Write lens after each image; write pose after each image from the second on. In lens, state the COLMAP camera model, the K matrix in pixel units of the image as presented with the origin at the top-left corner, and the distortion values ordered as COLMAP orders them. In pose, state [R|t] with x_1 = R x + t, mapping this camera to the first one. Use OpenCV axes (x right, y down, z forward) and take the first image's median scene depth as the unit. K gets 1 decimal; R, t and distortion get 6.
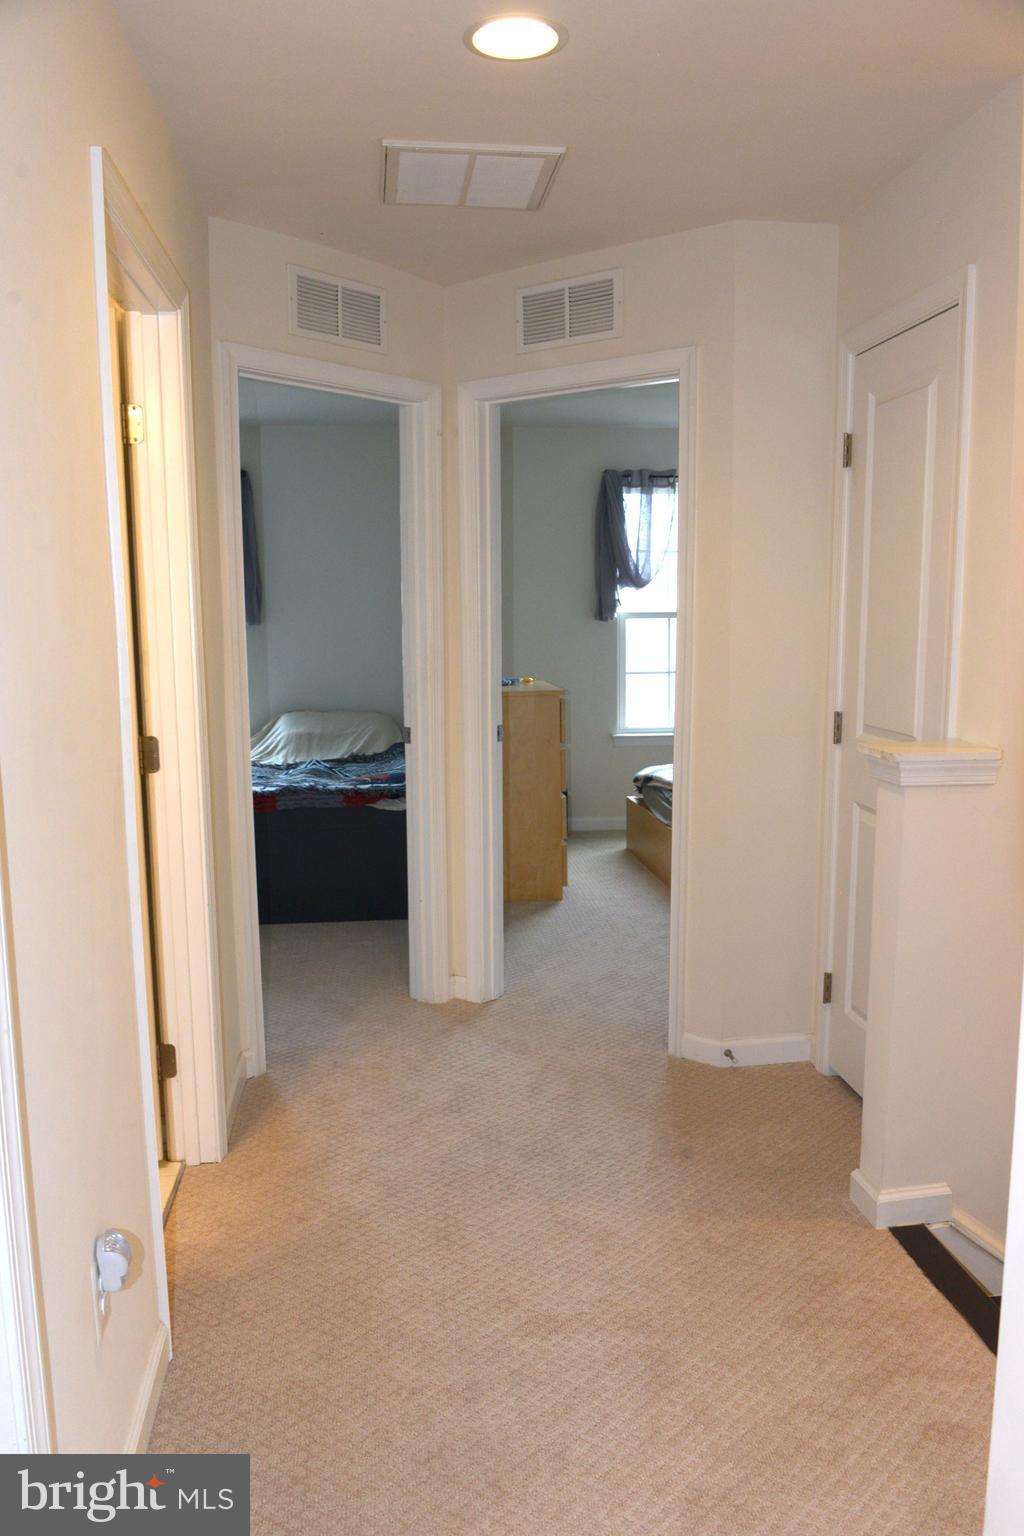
lens RADIAL K [[1202.3, 0, 512.0], [0, 1202.3, 768.0], [0, 0, 1]] dist [-0.012870, -0.000977]
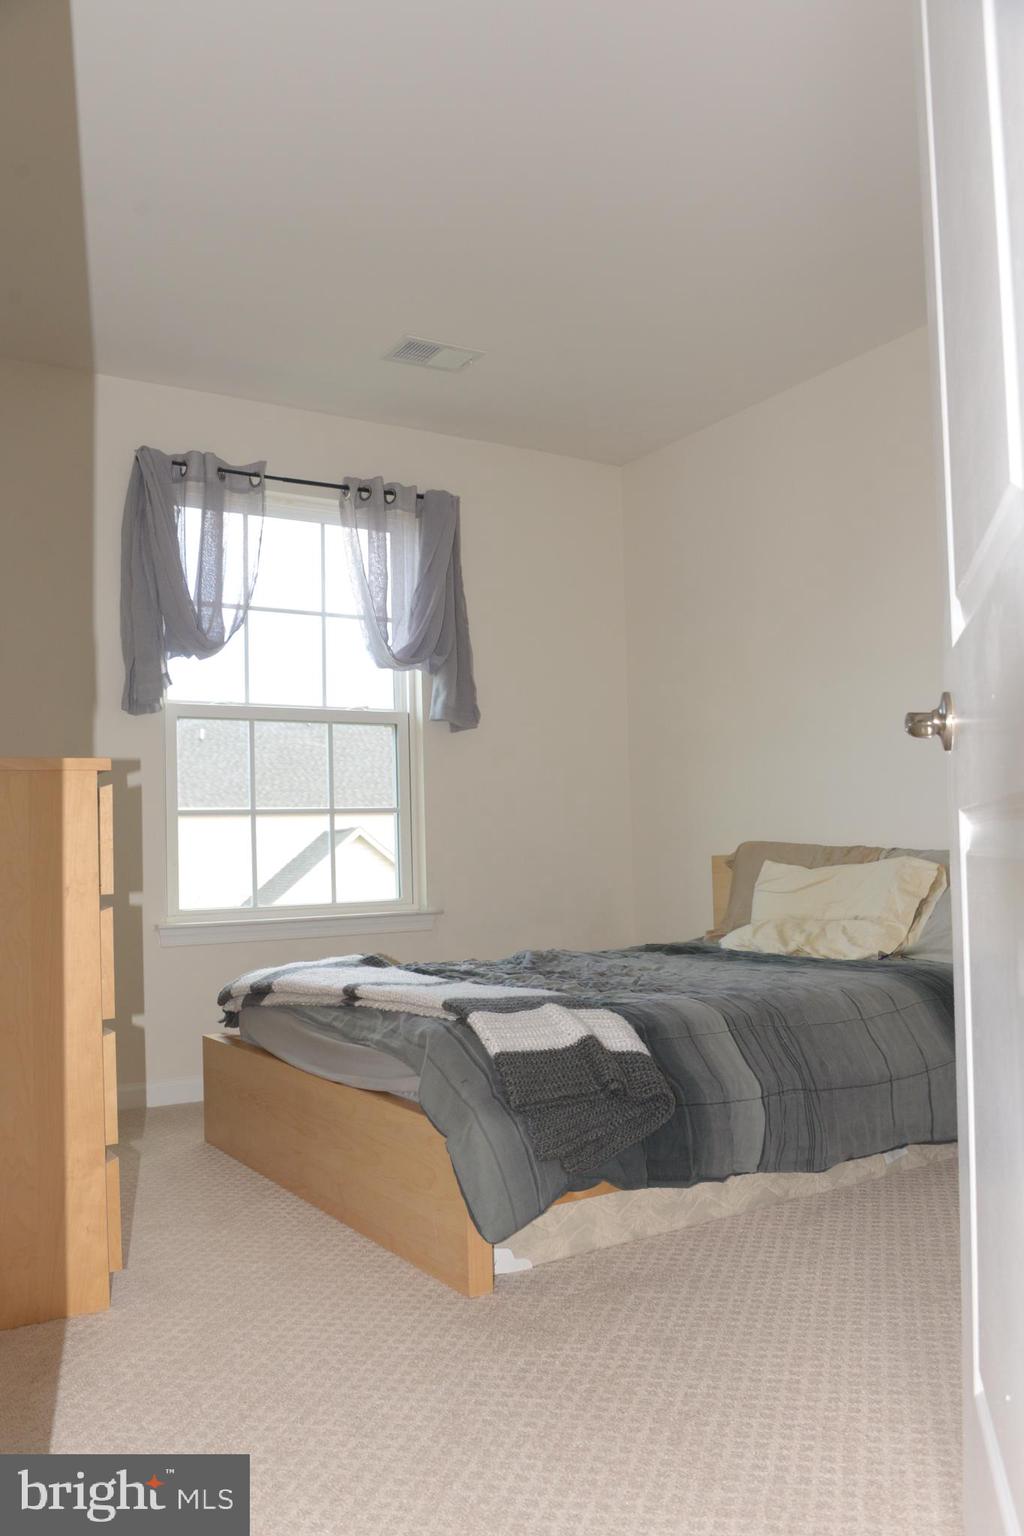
lens RADIAL K [[1202.3, 0, 512.0], [0, 1202.3, 768.0], [0, 0, 1]] dist [-0.012870, -0.000977]
pose [[0.921458, 0.001725, 0.388474, 0.019469], [0.072794, 0.981510, -0.177026, 0.011668], [-0.381597, 0.191401, 0.904295, 0.450937]]
